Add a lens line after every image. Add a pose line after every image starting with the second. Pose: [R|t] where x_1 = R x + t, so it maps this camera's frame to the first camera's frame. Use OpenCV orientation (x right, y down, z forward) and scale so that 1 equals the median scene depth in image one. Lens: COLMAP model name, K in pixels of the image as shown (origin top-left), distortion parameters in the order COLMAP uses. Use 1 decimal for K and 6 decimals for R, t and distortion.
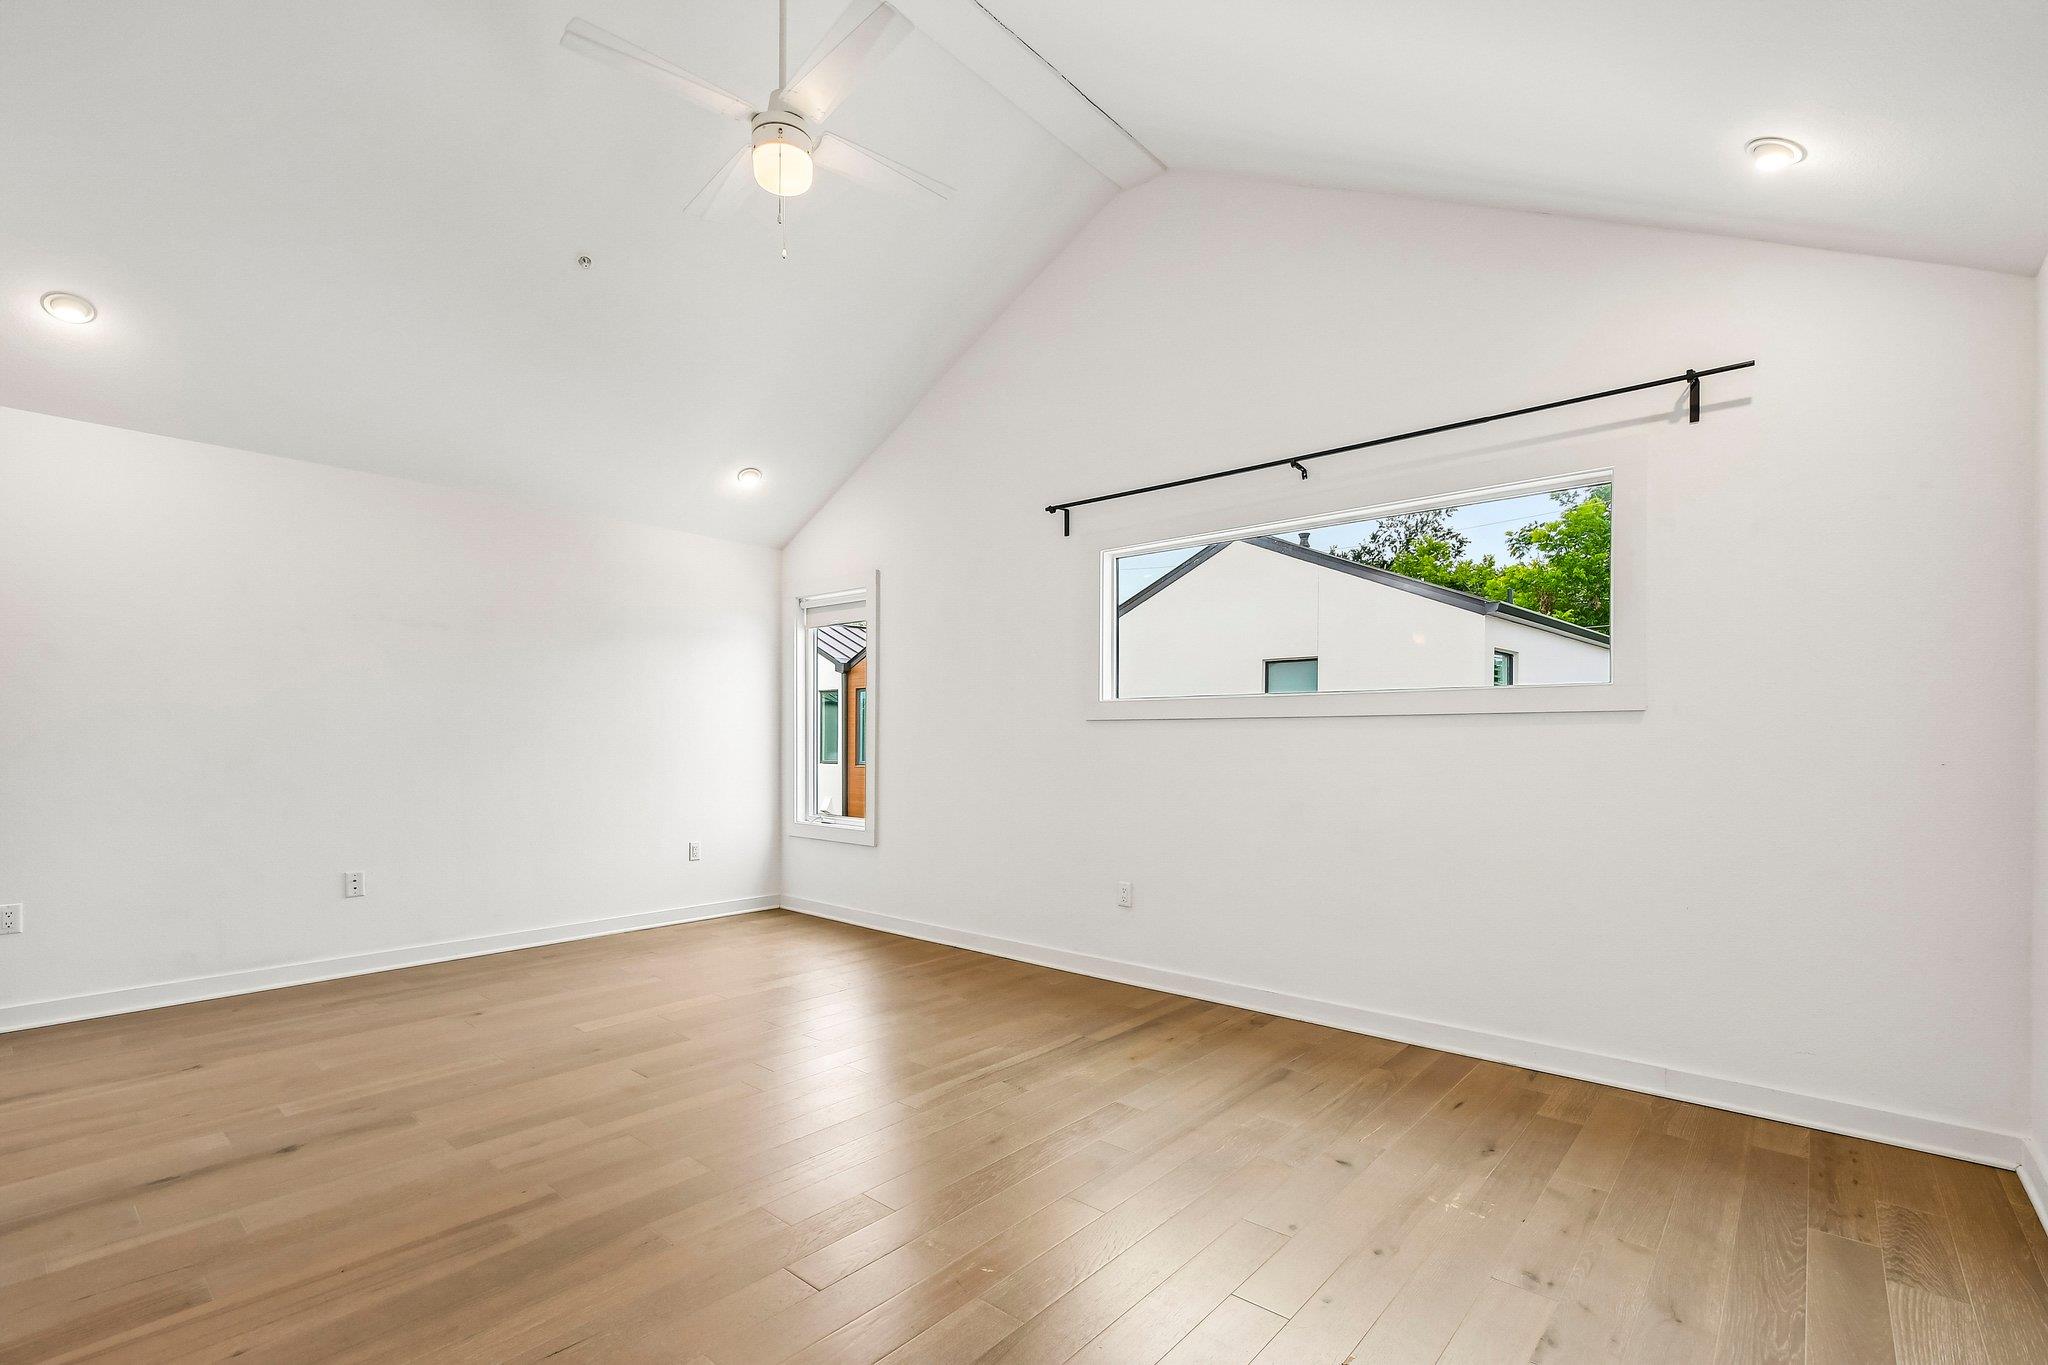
lens RADIAL K [[898.9, 0, 1023.6], [0, 898.9, 742.1], [0, 0, 1]] dist [0.000458, -0.001101]
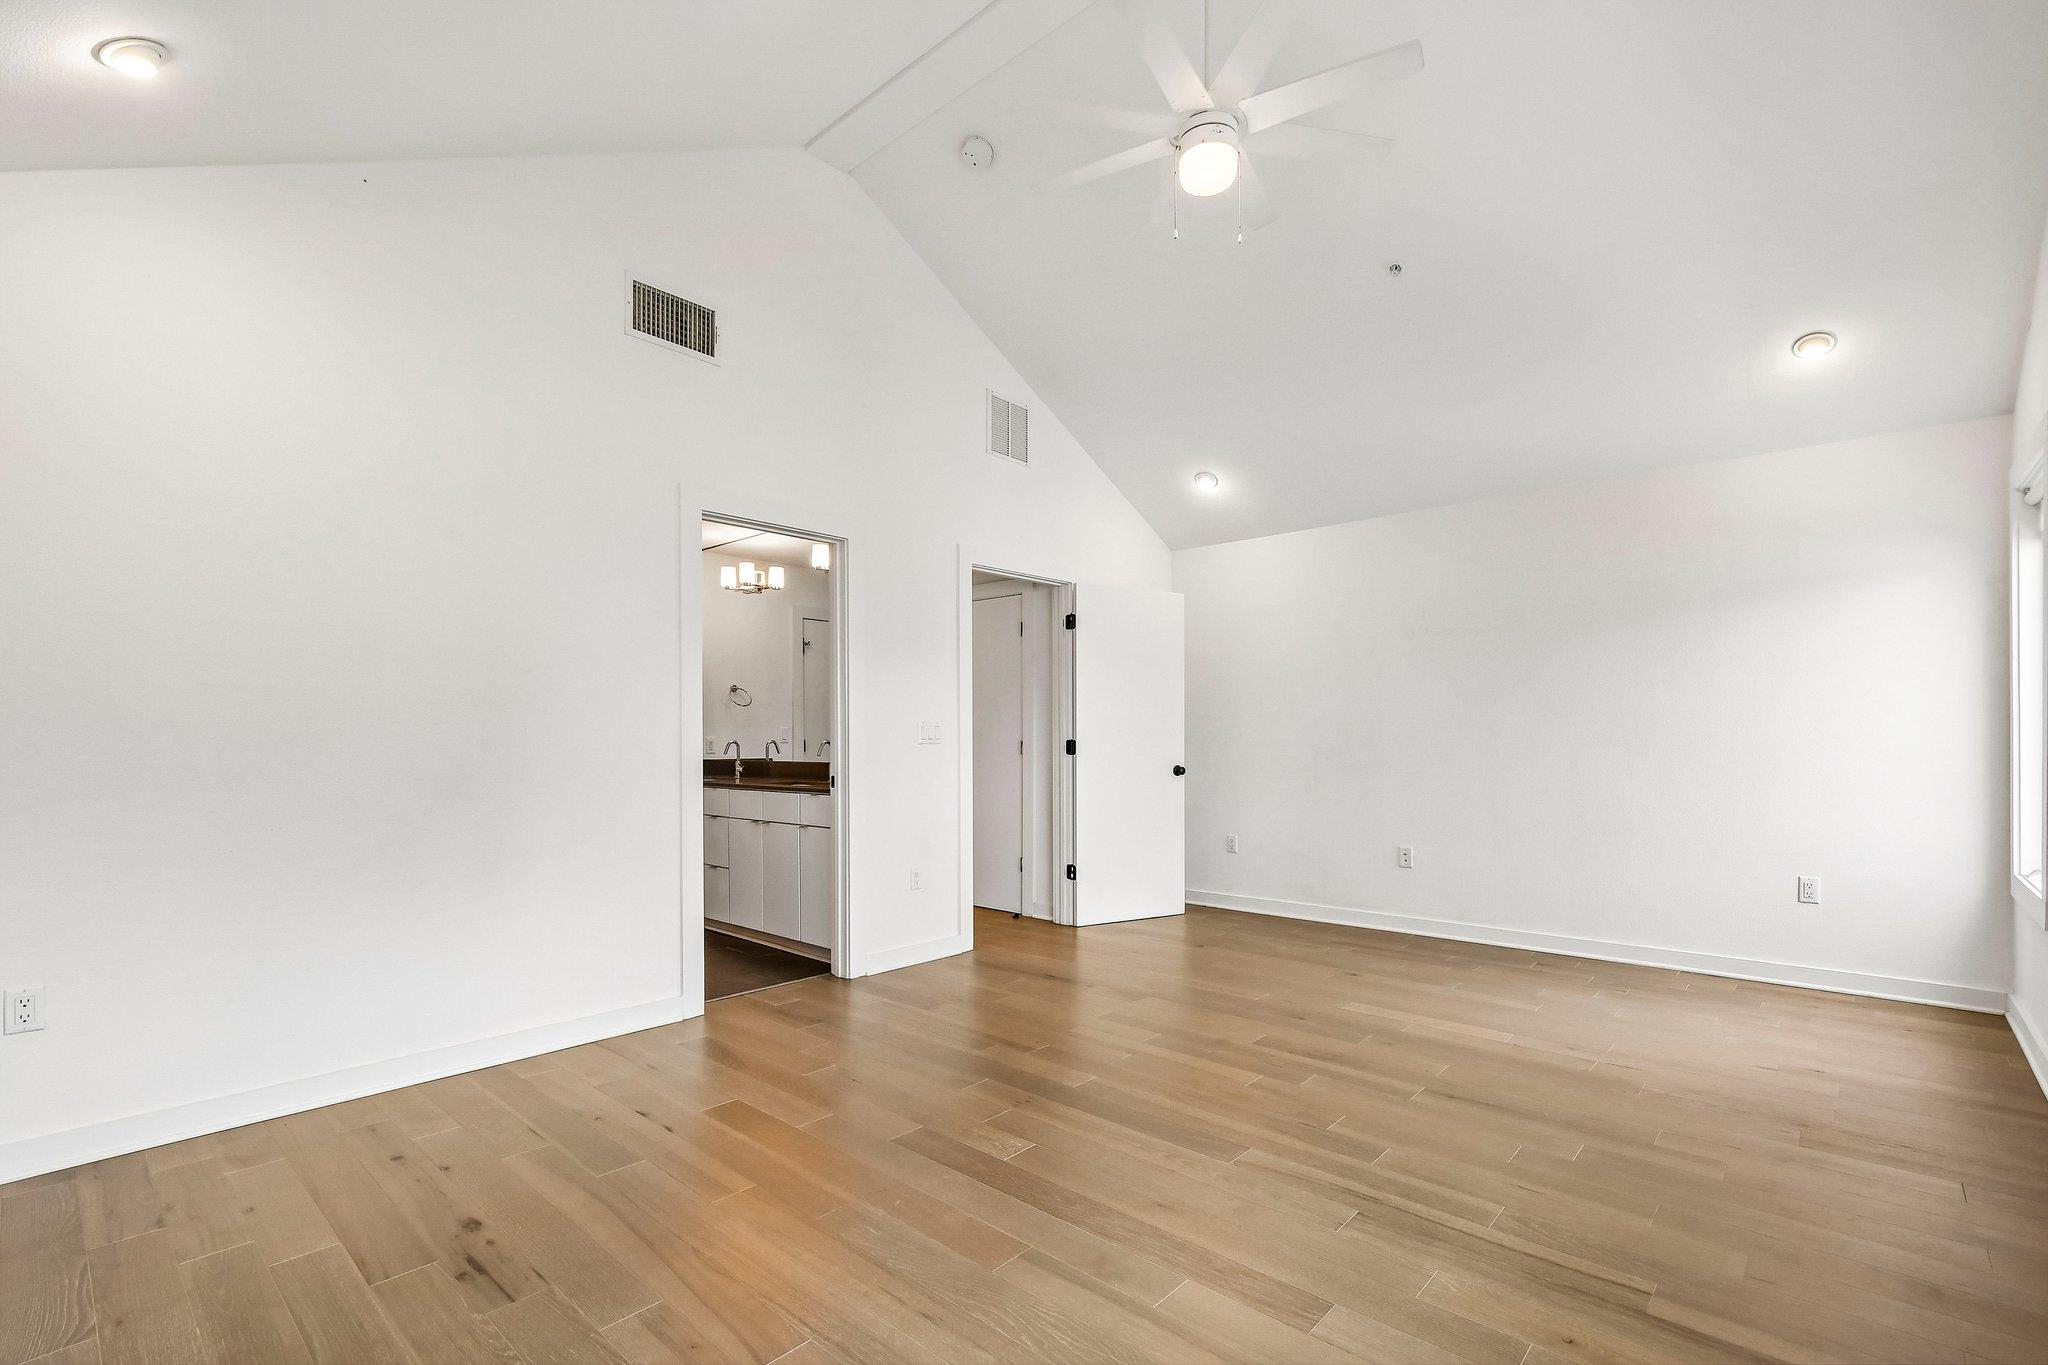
lens RADIAL K [[898.9, 0, 1023.6], [0, 898.9, 742.1], [0, 0, 1]] dist [0.000458, -0.001101]
pose [[-0.003663, -0.000882, -0.999993, 0.470042], [-0.000469, 1.000000, -0.000881, 0.005922], [0.999993, 0.000466, -0.003664, 0.506802]]
